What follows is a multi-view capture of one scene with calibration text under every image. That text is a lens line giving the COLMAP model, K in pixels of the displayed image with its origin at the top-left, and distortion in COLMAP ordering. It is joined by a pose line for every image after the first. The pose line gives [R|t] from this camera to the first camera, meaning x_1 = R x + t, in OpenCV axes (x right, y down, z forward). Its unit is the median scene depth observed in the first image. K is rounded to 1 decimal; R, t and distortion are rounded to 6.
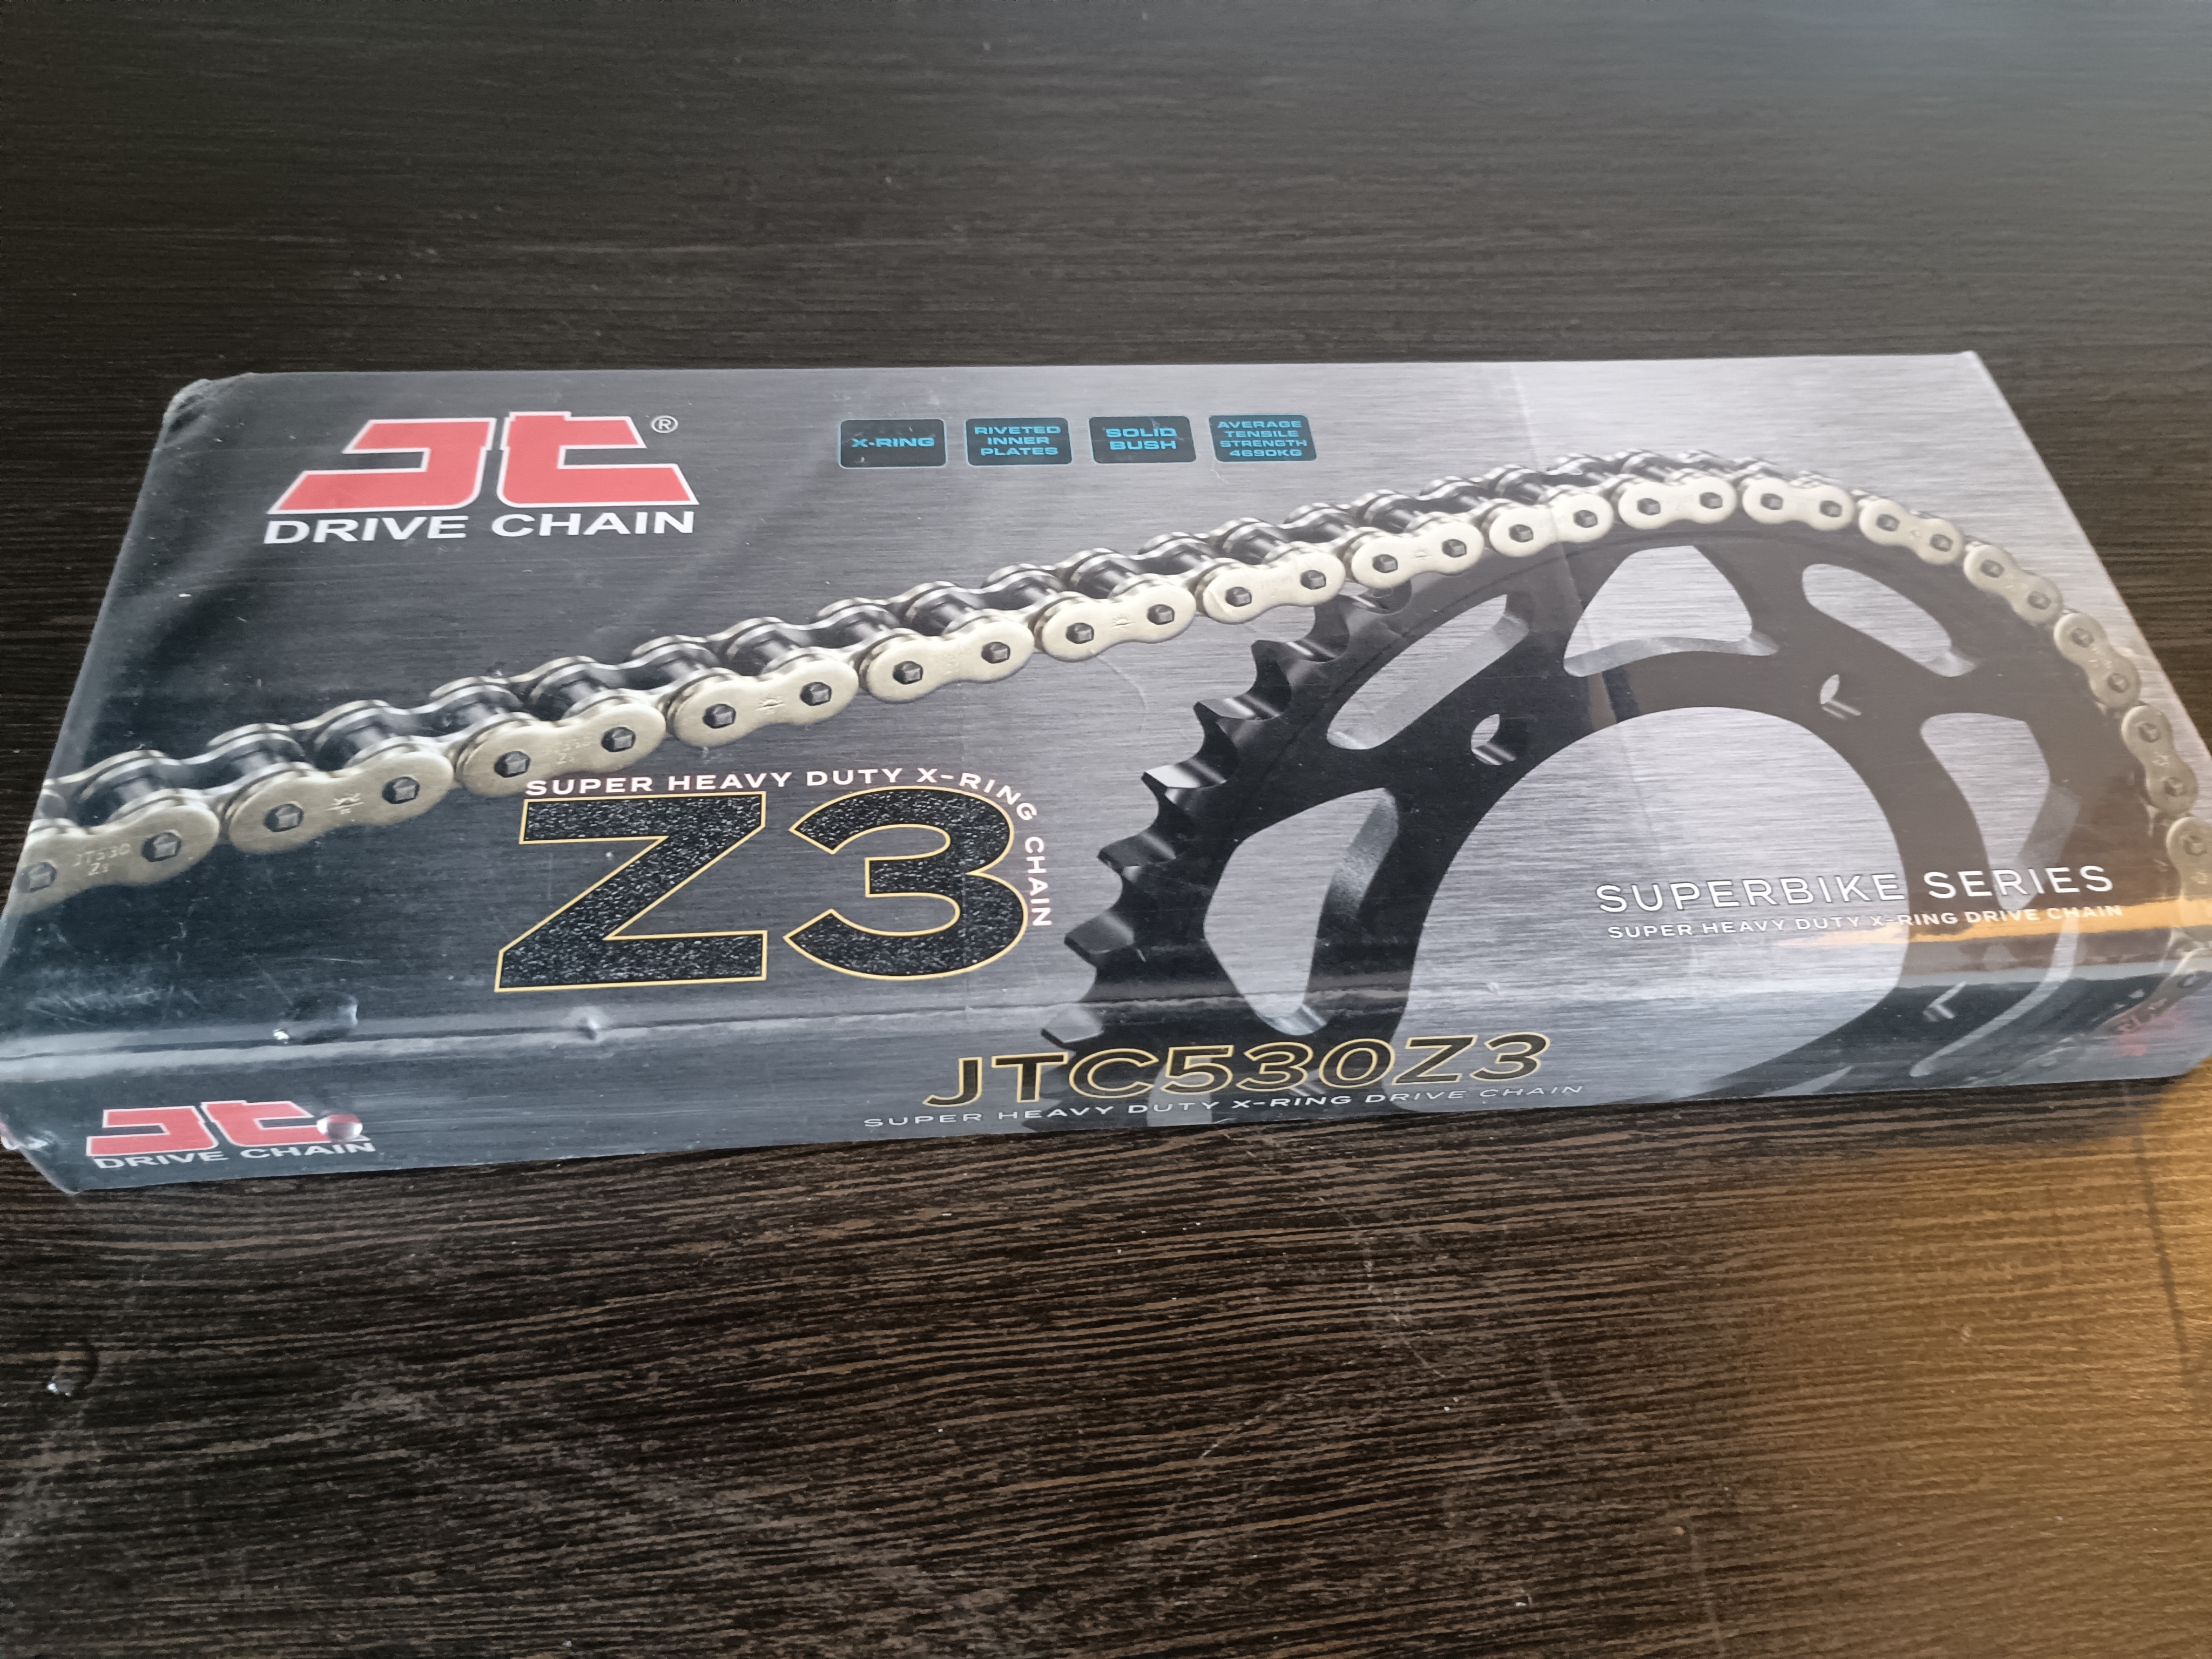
lens RADIAL K [[1791.3, 0, 1106.0], [0, 1791.3, 829.5], [0, 0, 1]] dist [0.025007, -0.113368]
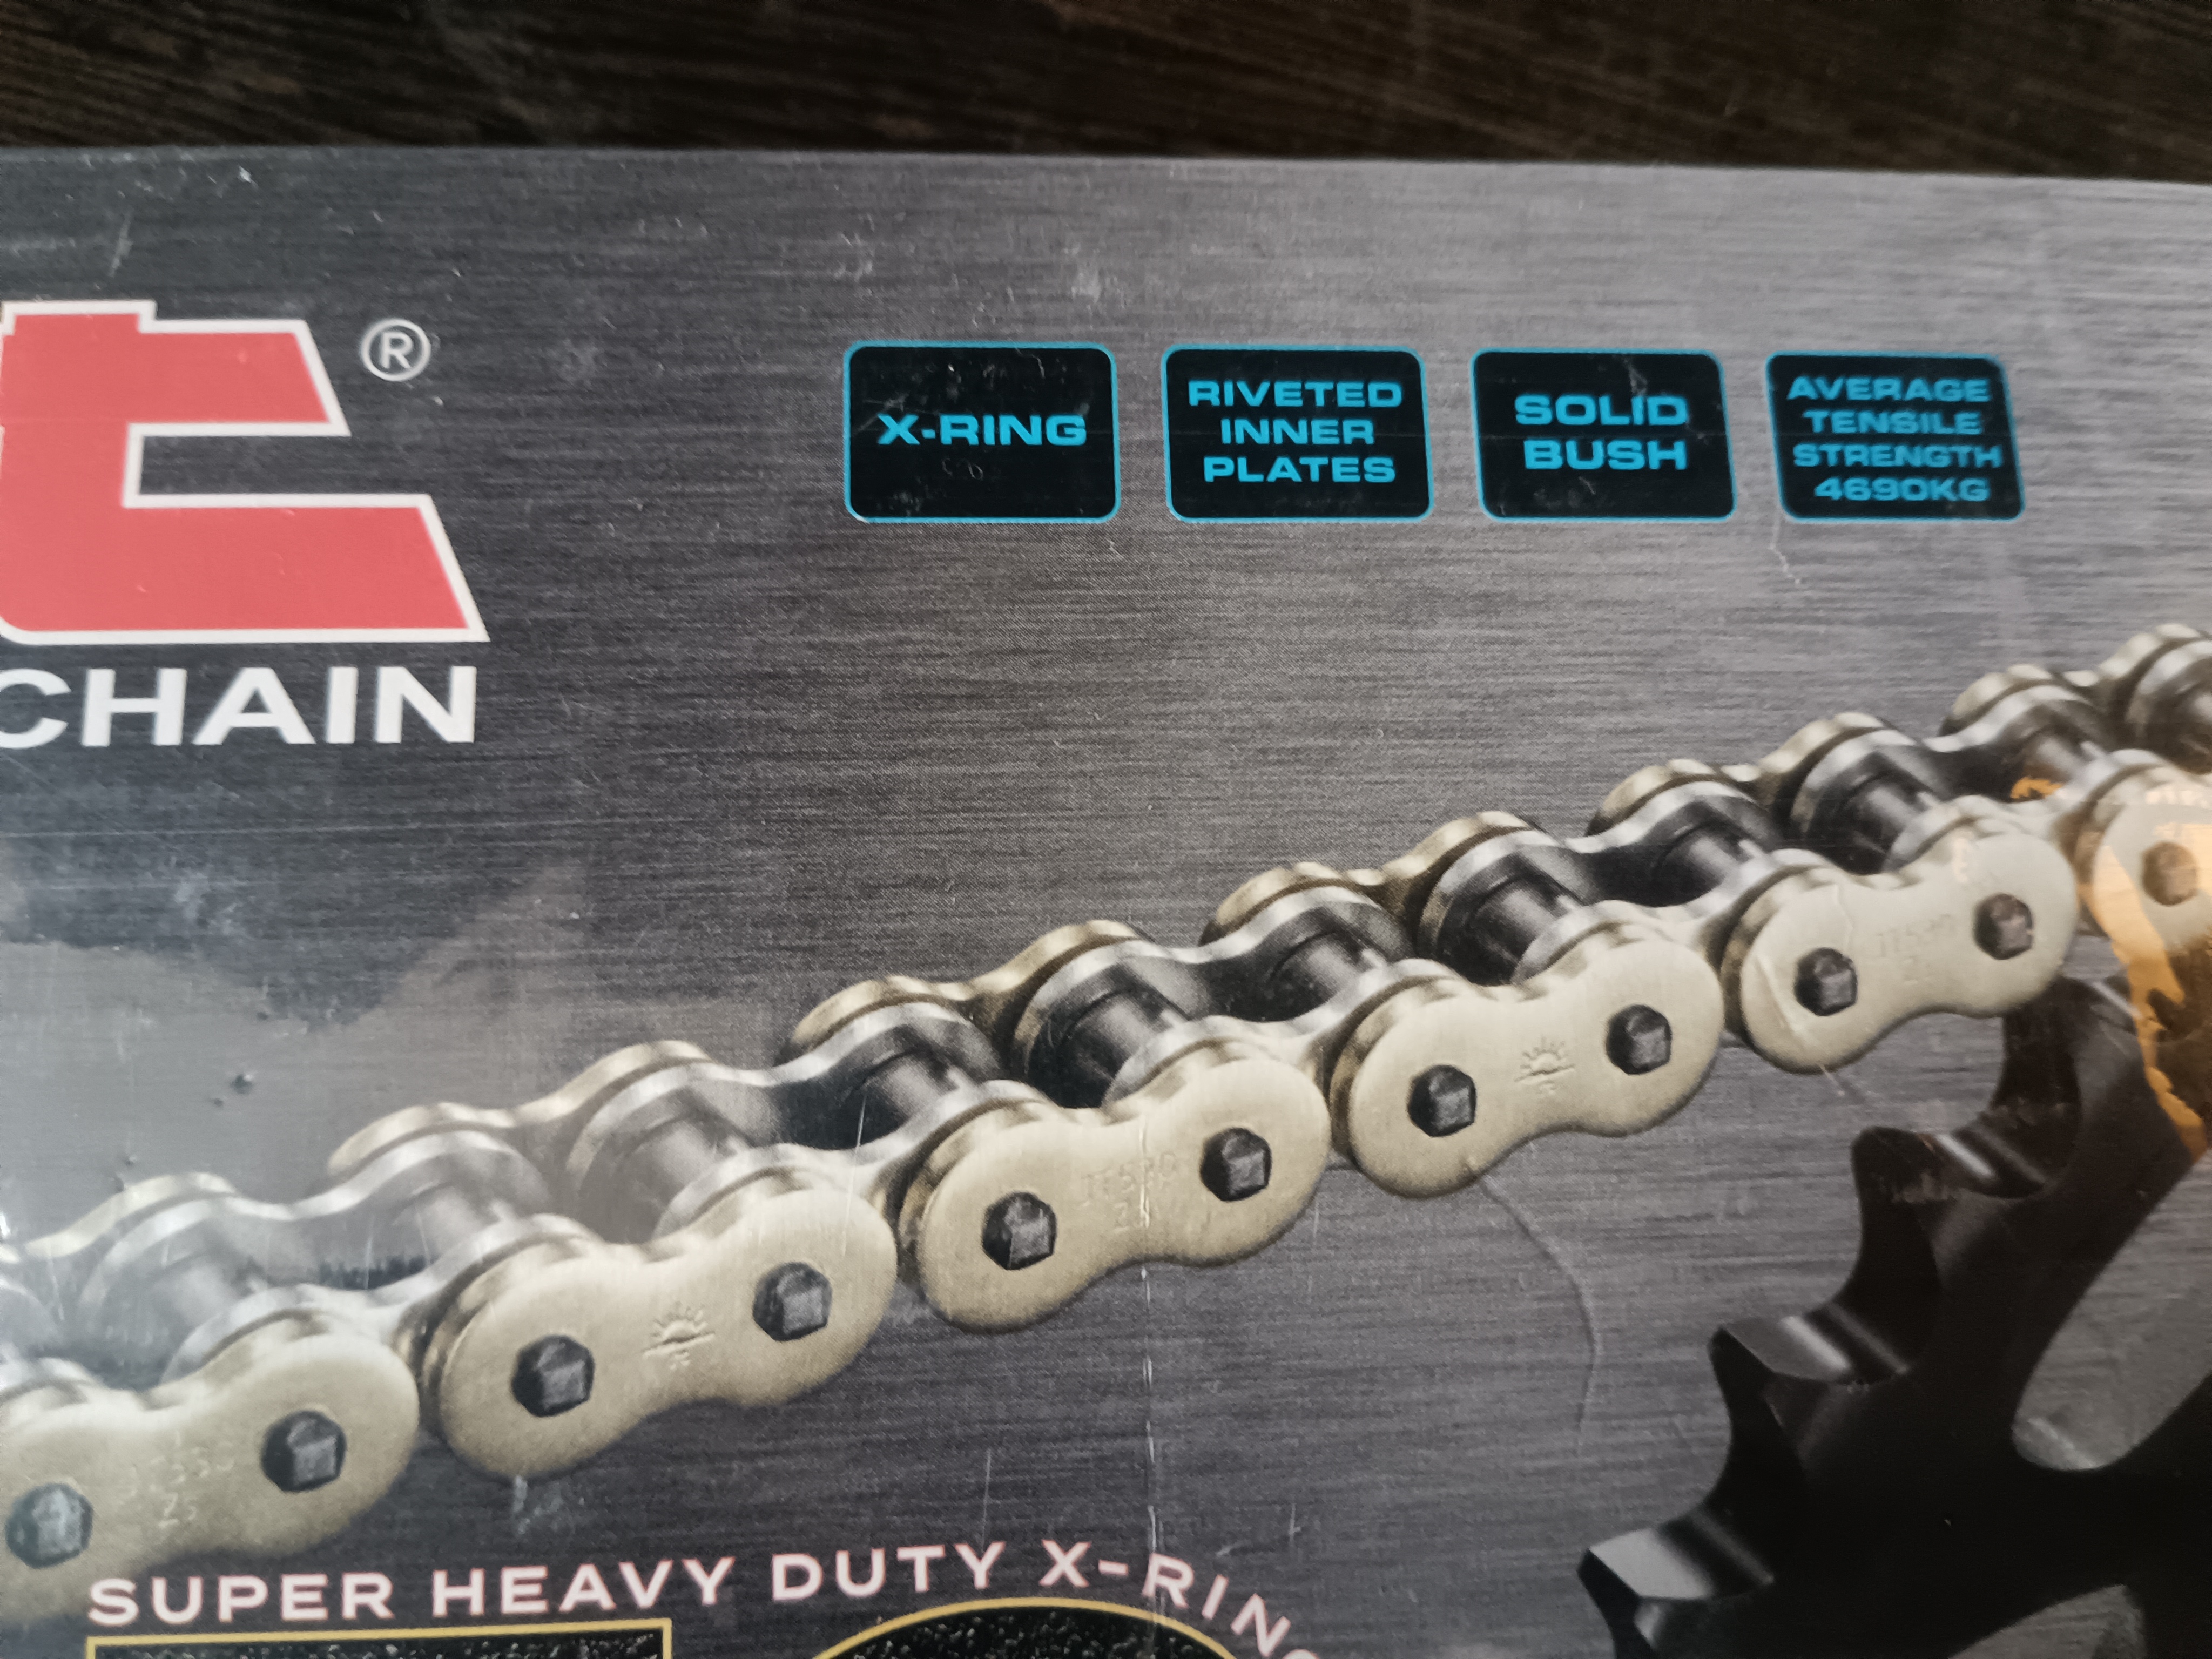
lens RADIAL K [[1791.3, 0, 1106.0], [0, 1791.3, 829.5], [0, 0, 1]] dist [0.025007, -0.113368]
pose [[0.998114, 0.060679, 0.009294, -0.097697], [-0.058571, 0.896022, 0.440129, -0.338412], [0.018379, -0.439843, 0.897886, 0.659972]]
